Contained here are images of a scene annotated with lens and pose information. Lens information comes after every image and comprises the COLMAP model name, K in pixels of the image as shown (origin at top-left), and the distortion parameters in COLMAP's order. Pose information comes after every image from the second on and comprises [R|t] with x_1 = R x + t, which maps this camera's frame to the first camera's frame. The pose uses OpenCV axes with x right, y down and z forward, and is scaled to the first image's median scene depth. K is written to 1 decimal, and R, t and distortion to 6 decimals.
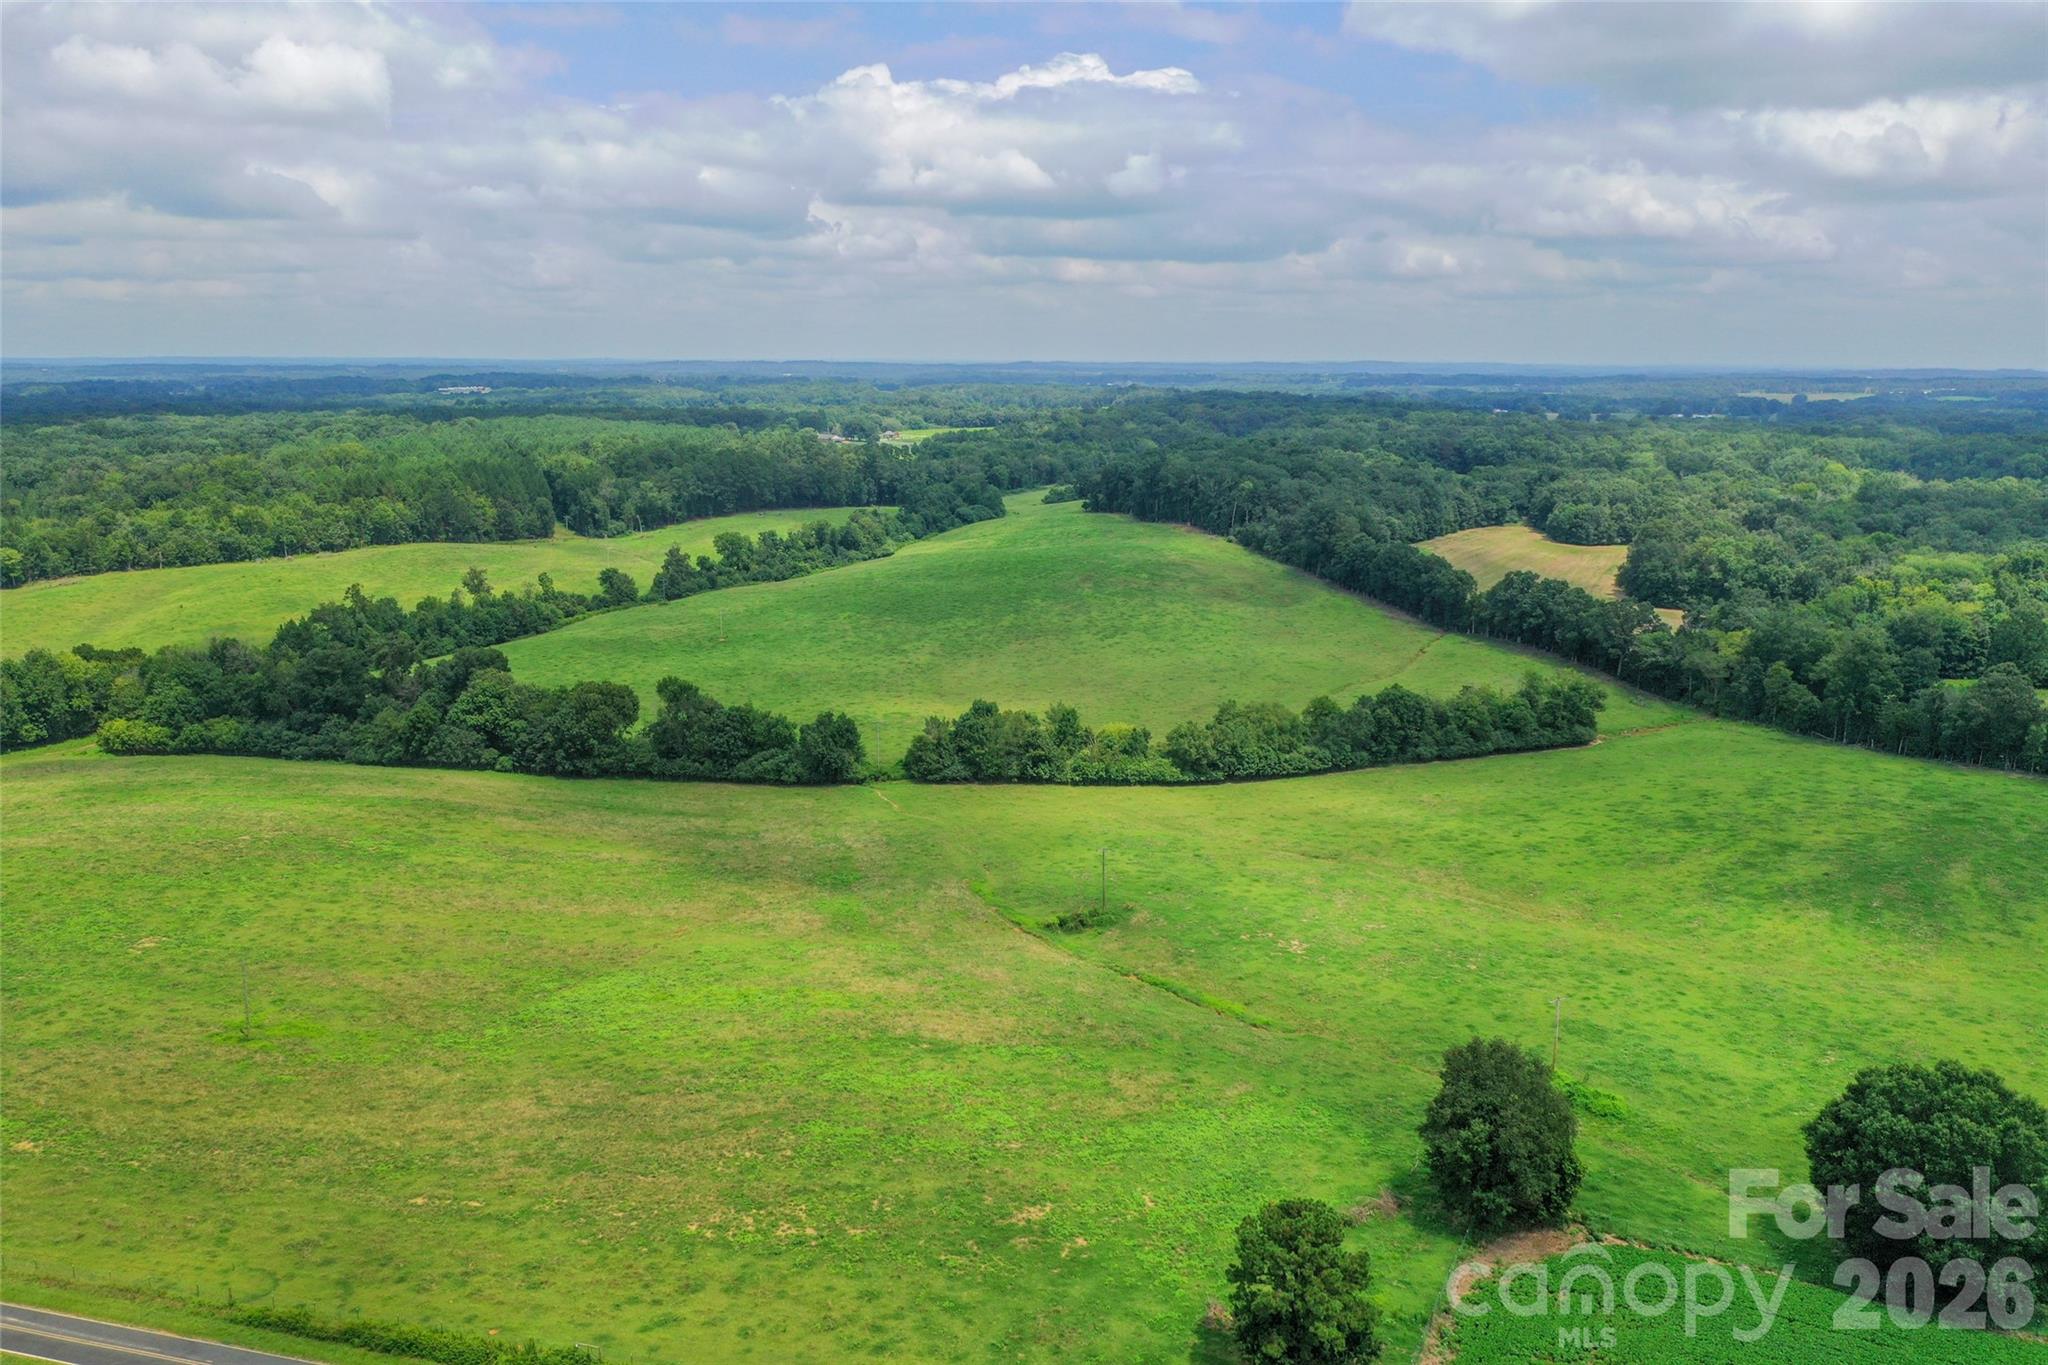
lens RADIAL K [[1645.9, 0, 1024.0], [0, 1645.9, 682.5], [0, 0, 1]] dist [-0.013187, -0.002087]
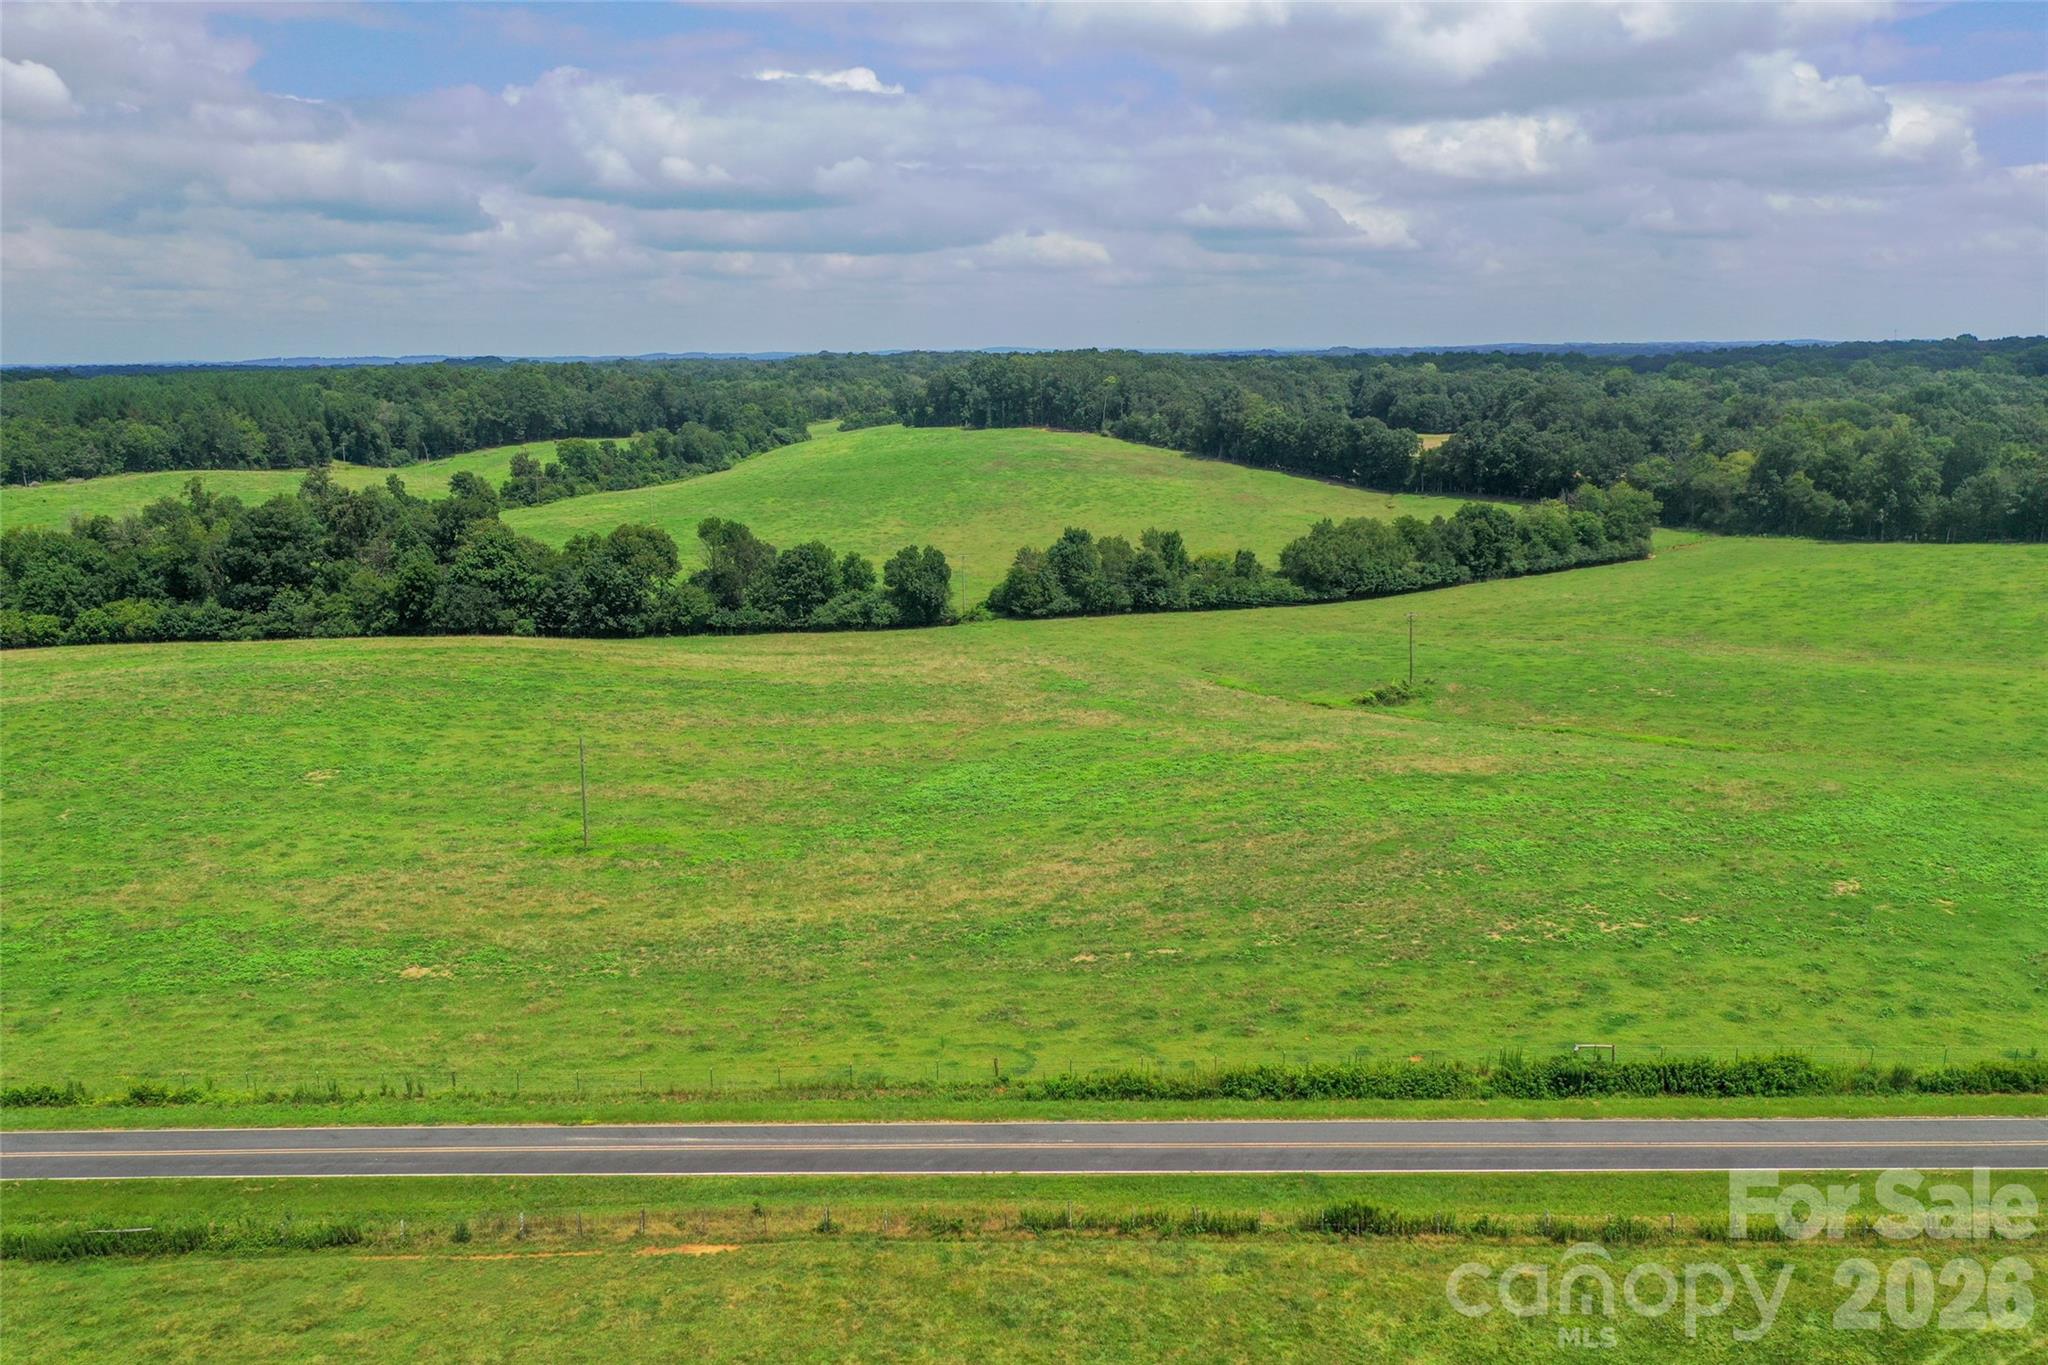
lens RADIAL K [[1645.9, 0, 1024.0], [0, 1645.9, 682.5], [0, 0, 1]] dist [-0.013187, -0.002087]
pose [[0.973299, -0.063022, 0.220719, -0.248418], [0.063062, 0.997986, 0.006875, 0.084788], [-0.220708, 0.007228, 0.975313, 0.132433]]
